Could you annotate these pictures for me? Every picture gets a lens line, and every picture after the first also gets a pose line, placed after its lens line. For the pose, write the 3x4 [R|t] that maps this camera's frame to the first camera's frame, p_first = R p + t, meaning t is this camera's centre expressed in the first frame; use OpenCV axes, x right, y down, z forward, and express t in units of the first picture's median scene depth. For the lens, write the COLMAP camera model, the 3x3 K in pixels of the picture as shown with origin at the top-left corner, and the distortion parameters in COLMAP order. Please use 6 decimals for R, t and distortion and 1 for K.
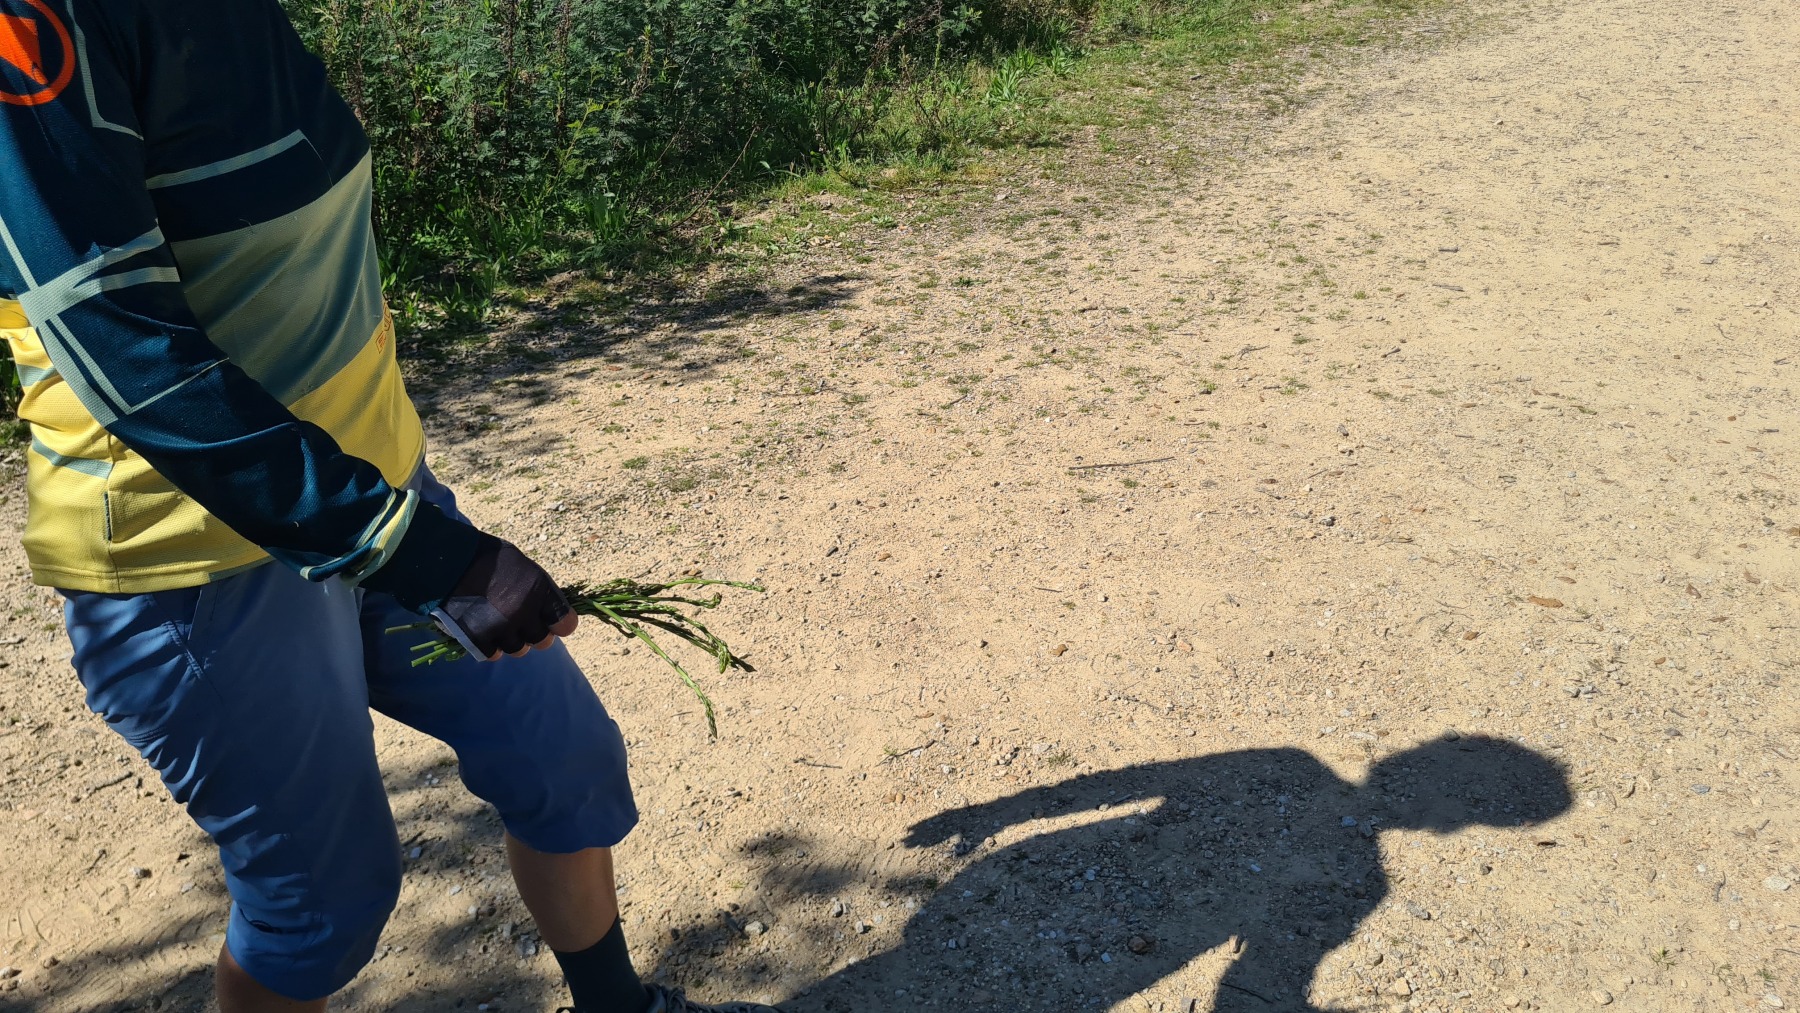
lens RADIAL K [[1365.4, 0, 901.5], [0, 1365.4, 507.3], [0, 0, 1]] dist [0.040680, -0.024619]
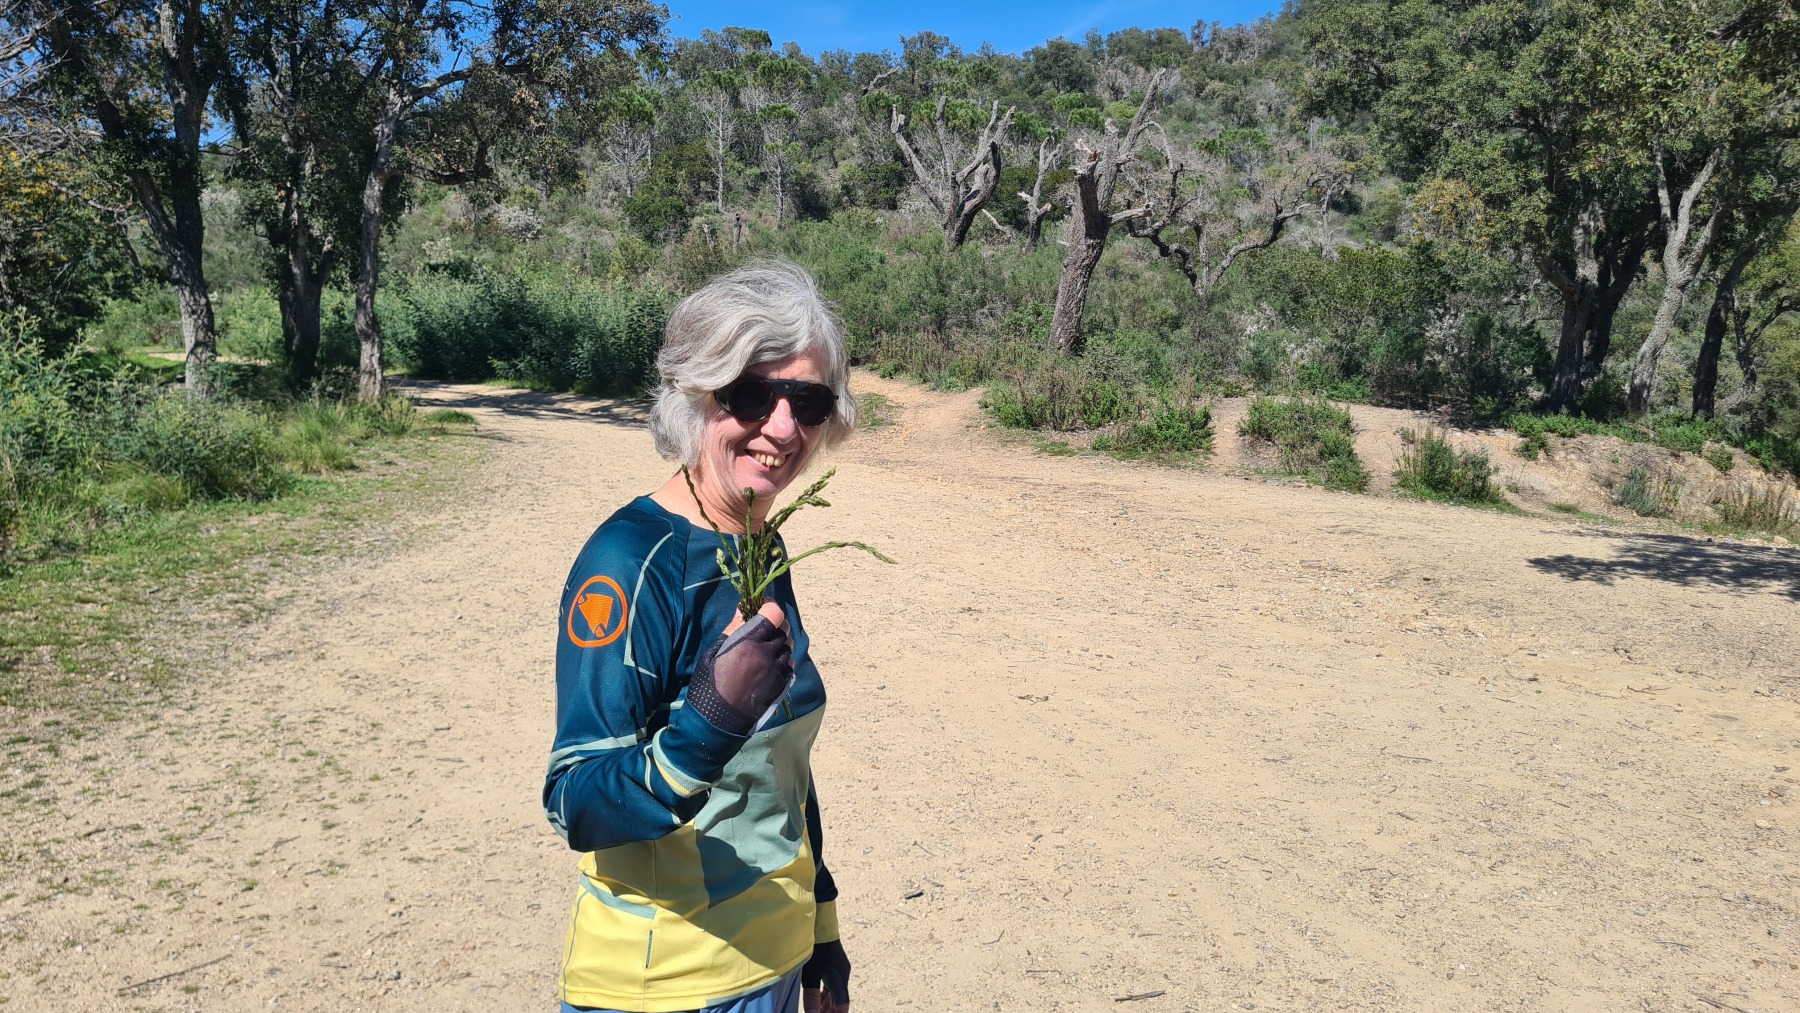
lens RADIAL K [[1365.4, 0, 901.5], [0, 1365.4, 506.8], [0, 0, 1]] dist [0.040680, -0.024619]
pose [[0.749198, -0.010806, 0.662257, -0.073697], [0.237016, 0.938031, -0.252827, 0.020128], [-0.618486, 0.346383, 0.705332, -0.113090]]
